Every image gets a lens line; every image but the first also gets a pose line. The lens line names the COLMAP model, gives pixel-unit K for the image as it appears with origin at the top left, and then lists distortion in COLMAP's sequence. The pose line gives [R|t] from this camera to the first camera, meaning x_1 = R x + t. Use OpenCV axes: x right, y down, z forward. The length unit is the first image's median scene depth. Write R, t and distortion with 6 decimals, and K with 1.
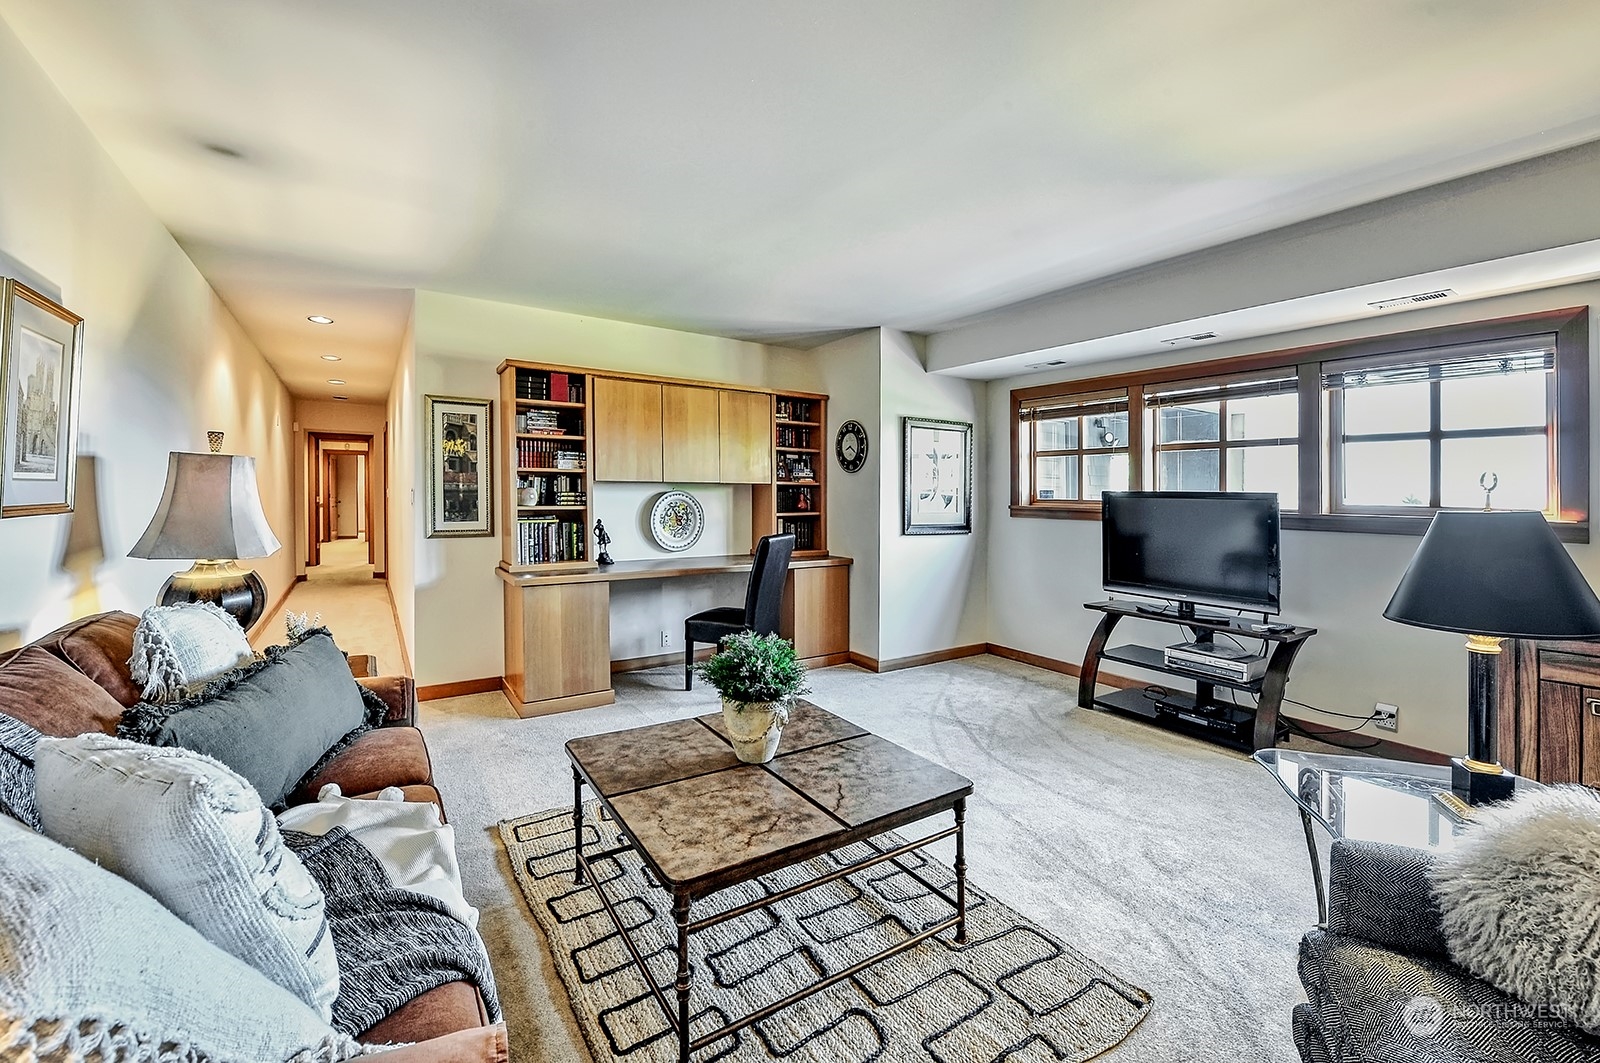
lens RADIAL K [[636.0, 0, 800.0], [0, 636.0, 531.5], [0, 0, 1]] dist [-0.009329, -0.005169]
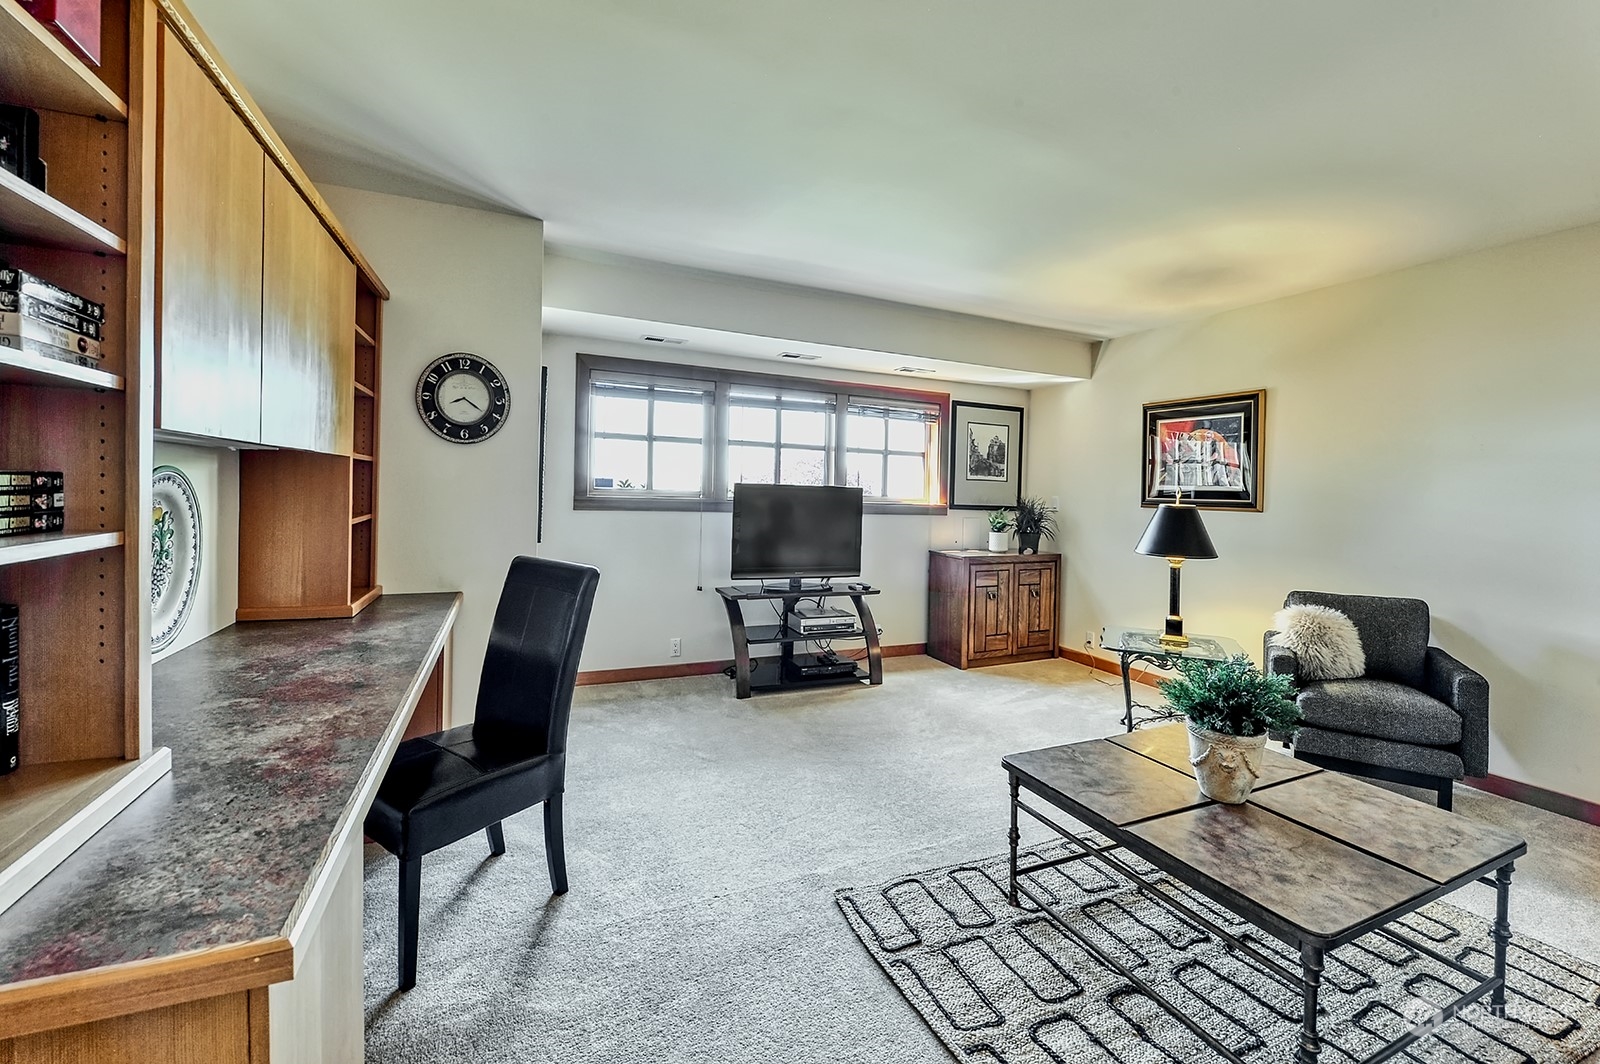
lens RADIAL K [[636.0, 0, 800.0], [0, 636.0, 532.0], [0, 0, 1]] dist [-0.009329, -0.005169]
pose [[0.174812, -0.069505, 0.982146, -0.599063], [0.030227, 0.997414, 0.065205, -0.056099], [-0.984138, 0.018289, 0.176461, 0.825481]]
